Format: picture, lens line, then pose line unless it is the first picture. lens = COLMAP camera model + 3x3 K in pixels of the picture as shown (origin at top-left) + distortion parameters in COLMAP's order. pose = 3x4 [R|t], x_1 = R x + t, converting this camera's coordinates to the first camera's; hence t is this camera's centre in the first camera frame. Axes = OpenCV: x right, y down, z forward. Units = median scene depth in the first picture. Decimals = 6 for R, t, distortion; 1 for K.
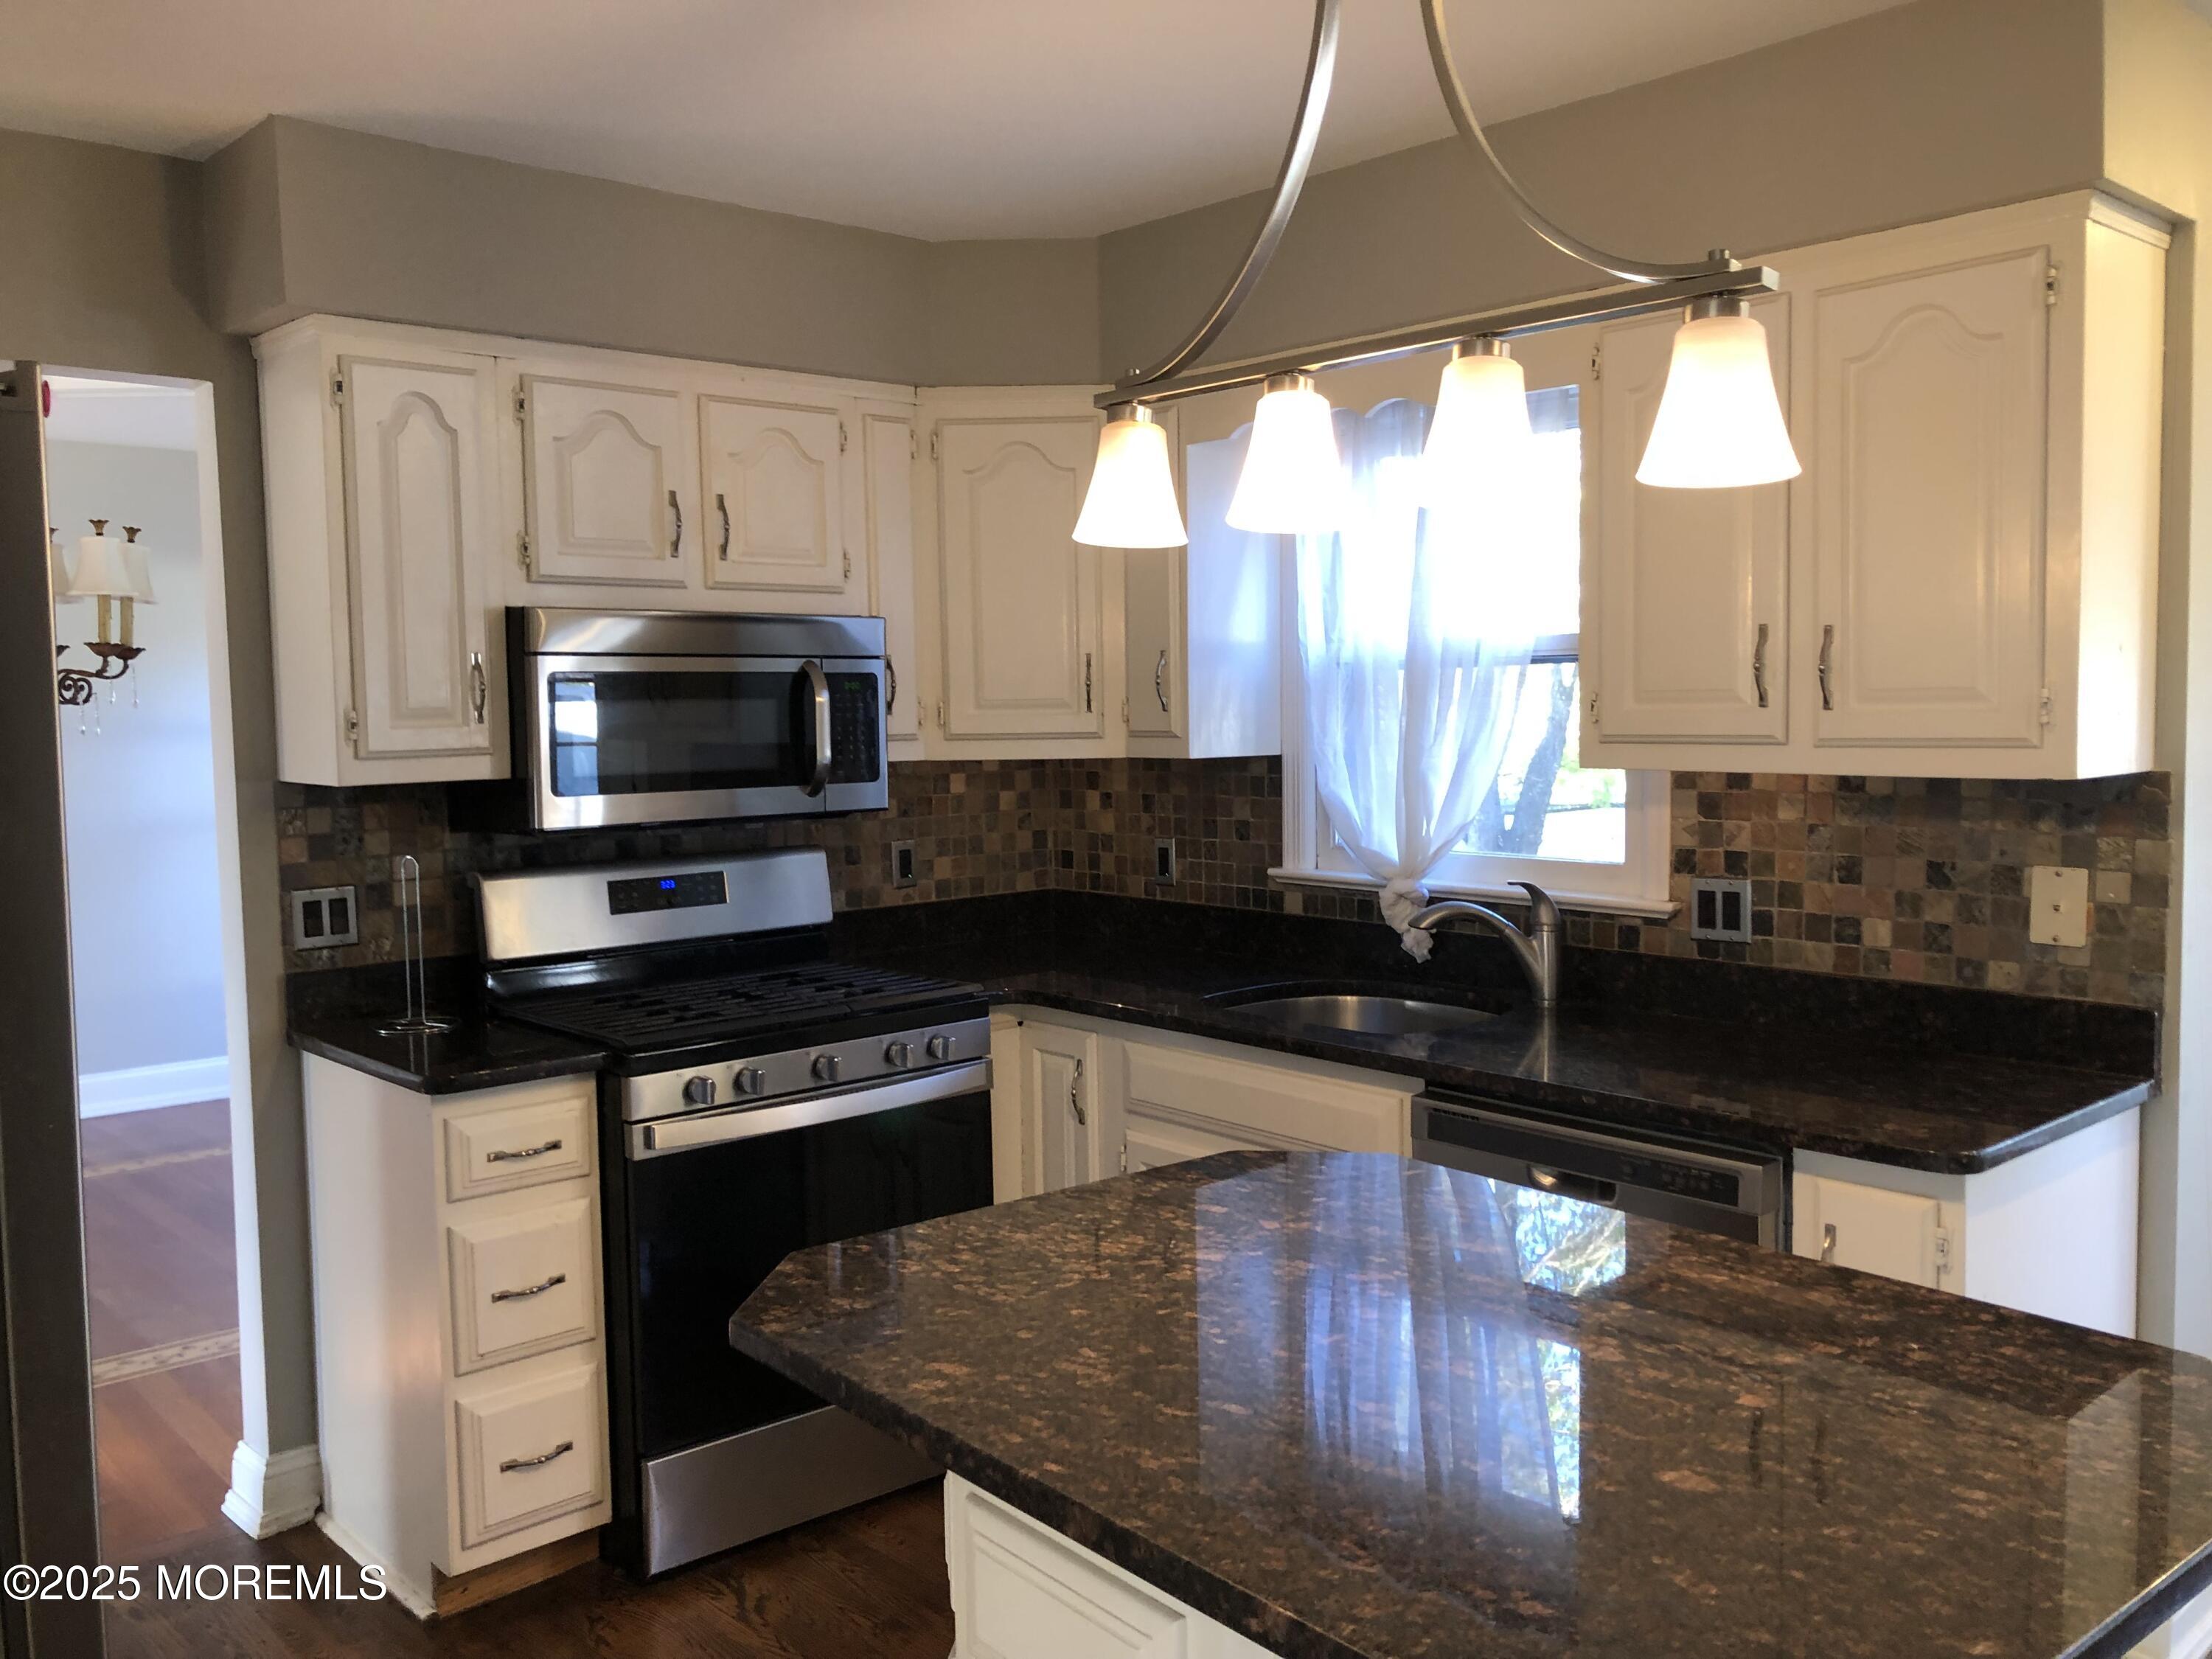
lens RADIAL K [[1848.5, 0, 1101.1], [0, 1848.5, 825.0], [0, 0, 1]] dist [0.060292, -0.066805]
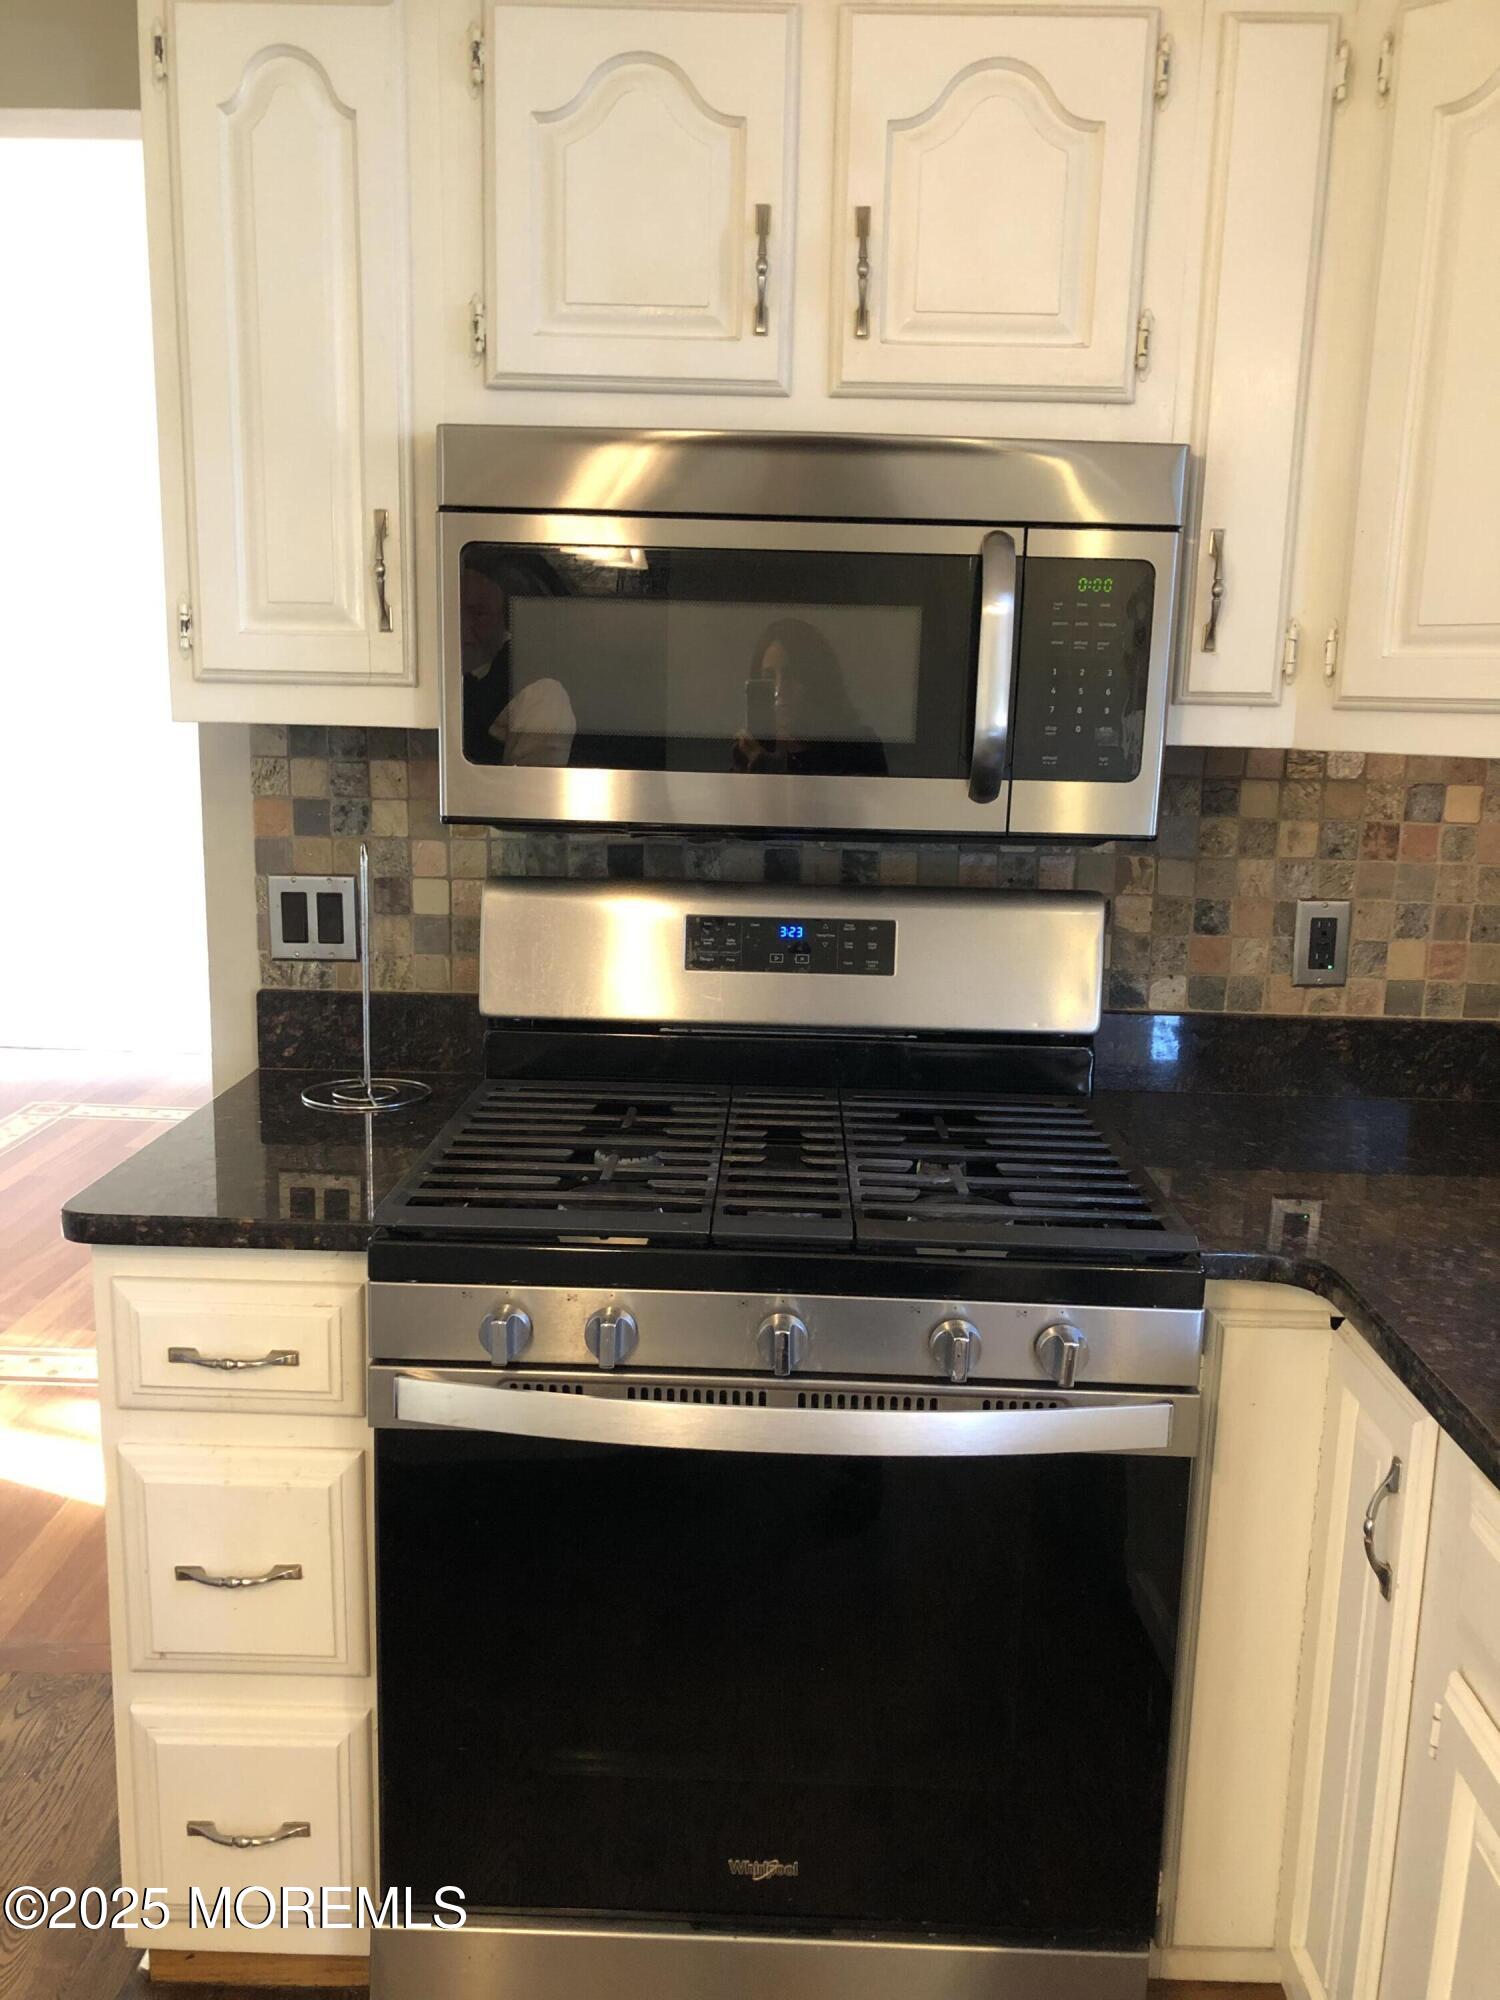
lens RADIAL K [[1671.4, 0, 756.7], [0, 1671.4, 1017.5], [0, 0, 1]] dist [0.060292, -0.066805]
pose [[0.723694, 0.164601, -0.670204, 0.127692], [-0.084109, 0.984937, 0.151078, -0.021601], [0.684976, -0.052964, 0.726638, 0.610699]]
